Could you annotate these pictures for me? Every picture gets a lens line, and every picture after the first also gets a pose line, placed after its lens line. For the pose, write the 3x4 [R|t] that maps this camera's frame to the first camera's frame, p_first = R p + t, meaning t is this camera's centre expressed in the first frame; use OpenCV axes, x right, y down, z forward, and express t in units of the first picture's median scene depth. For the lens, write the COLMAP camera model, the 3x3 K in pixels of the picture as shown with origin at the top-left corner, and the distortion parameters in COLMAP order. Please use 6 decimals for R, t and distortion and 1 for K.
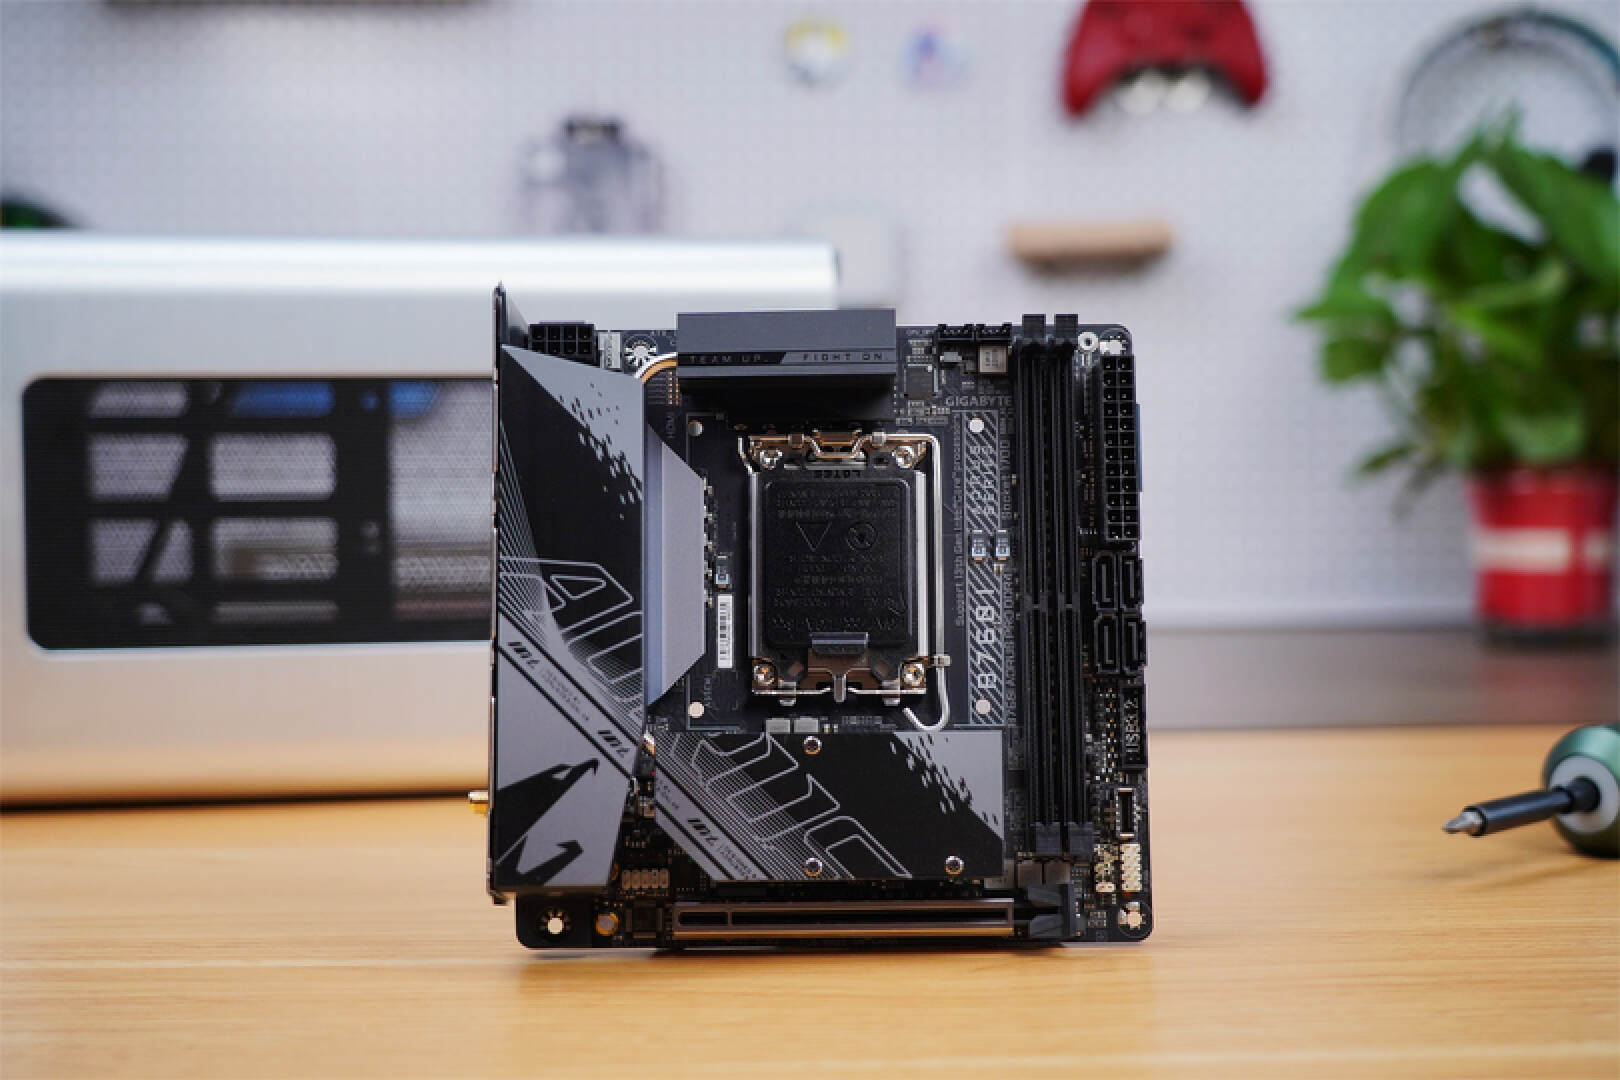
lens RADIAL K [[2402.5, 0, 810.0], [0, 2402.5, 540.0], [0, 0, 1]] dist [0.035153, 0.005332]
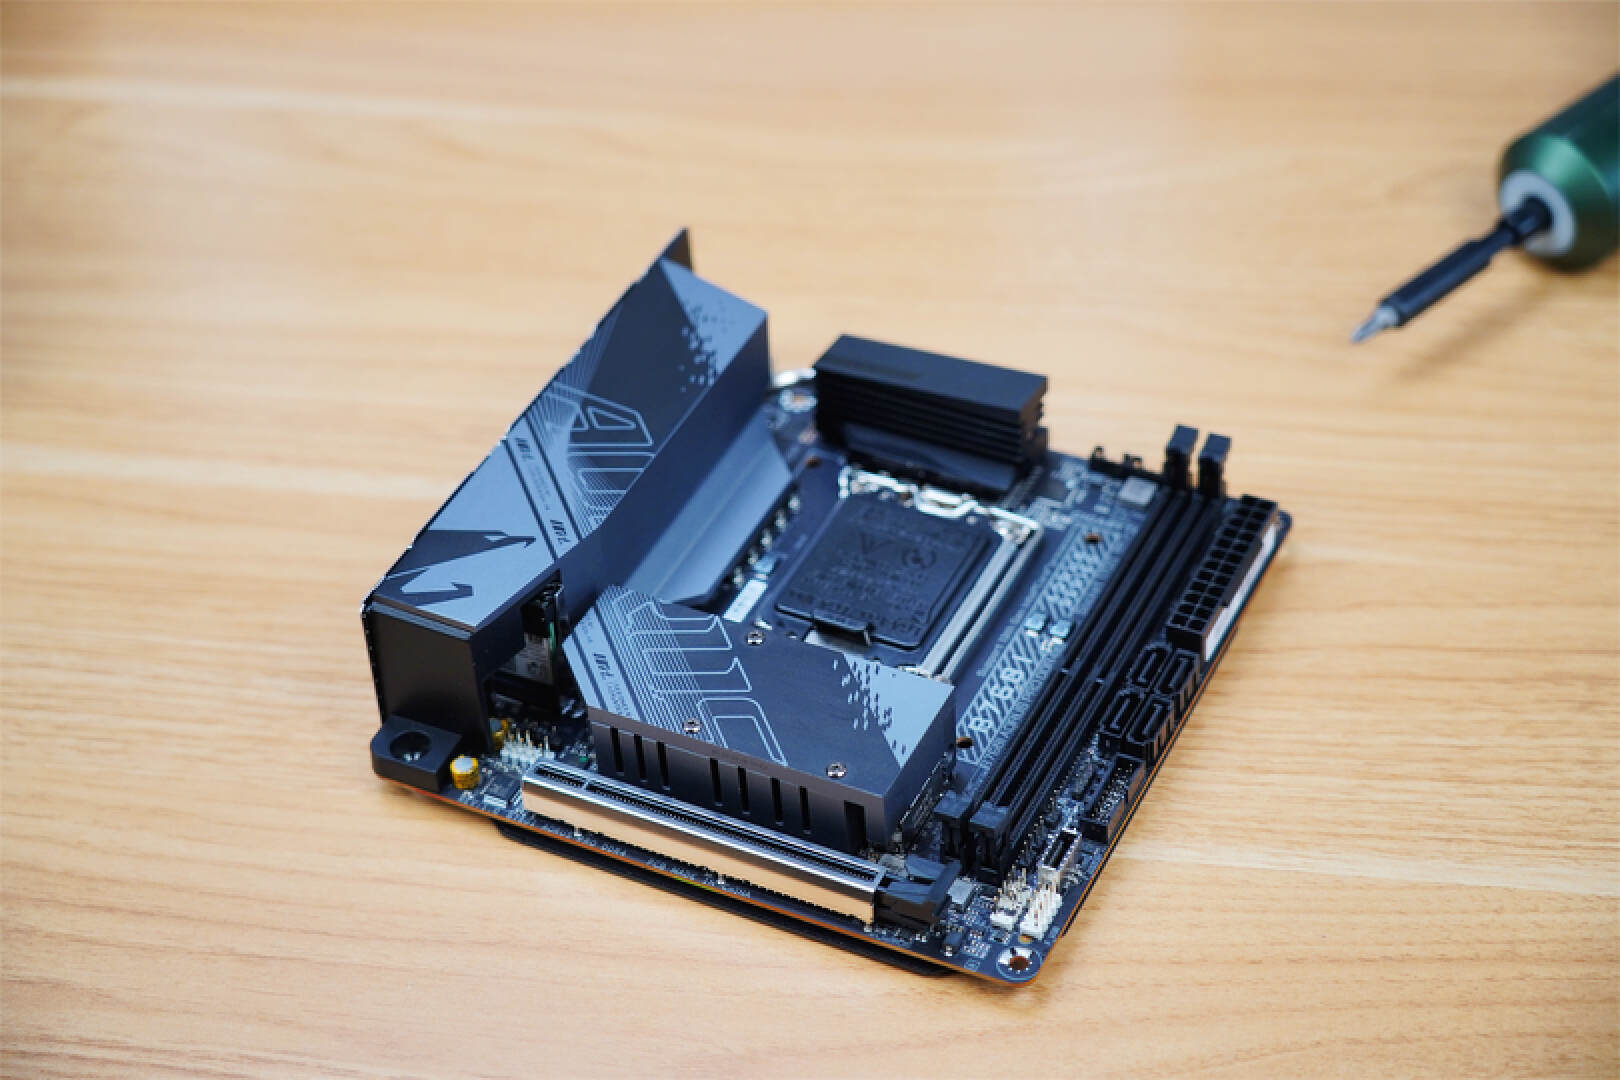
lens RADIAL K [[3271.9, 0, 810.0], [0, 3271.9, 540.0], [0, 0, 1]] dist [-0.003116, 0.009771]
pose [[0.889828, 0.259475, -0.375339, 0.450018], [-0.437502, 0.718812, -0.540278, 0.683500], [0.129609, 0.644966, 0.753140, 0.064333]]
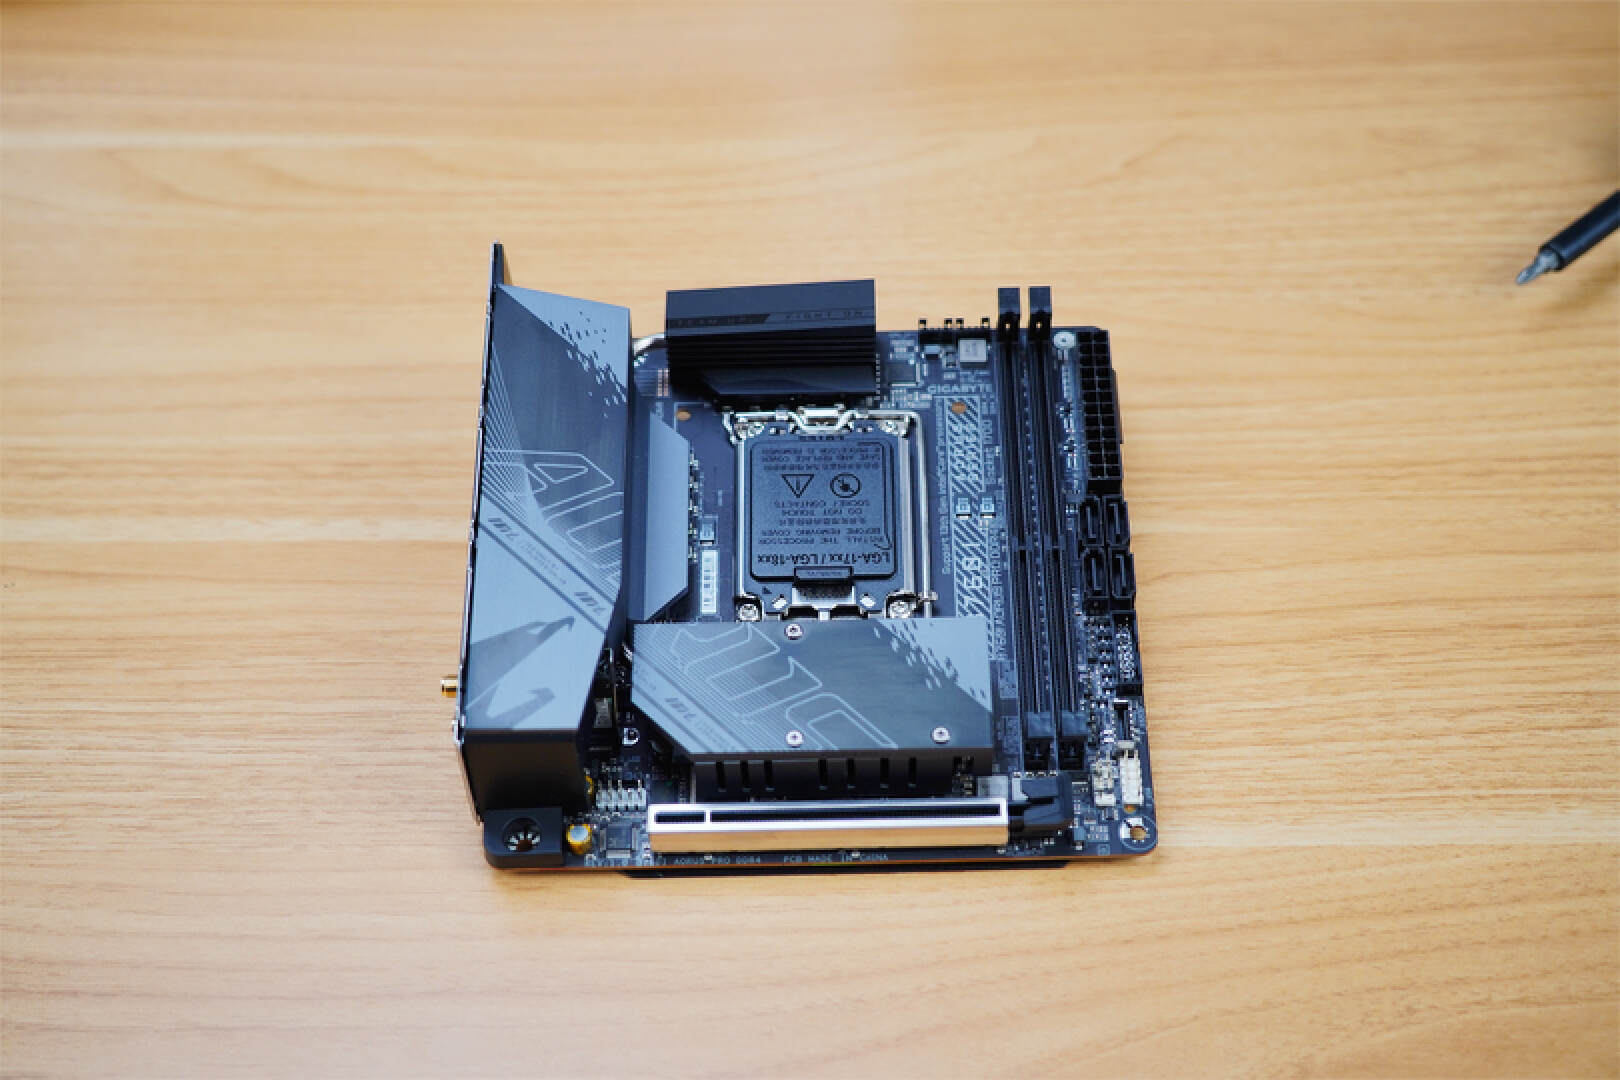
lens RADIAL K [[2570.5, 0, 810.0], [0, 2570.5, 540.0], [0, 0, 1]] dist [-0.031039, -0.012941]
pose [[0.999711, -0.014204, -0.019385, 0.027442], [0.004705, 0.906708, -0.421733, 0.477626], [0.023567, 0.421520, 0.906513, 0.034867]]
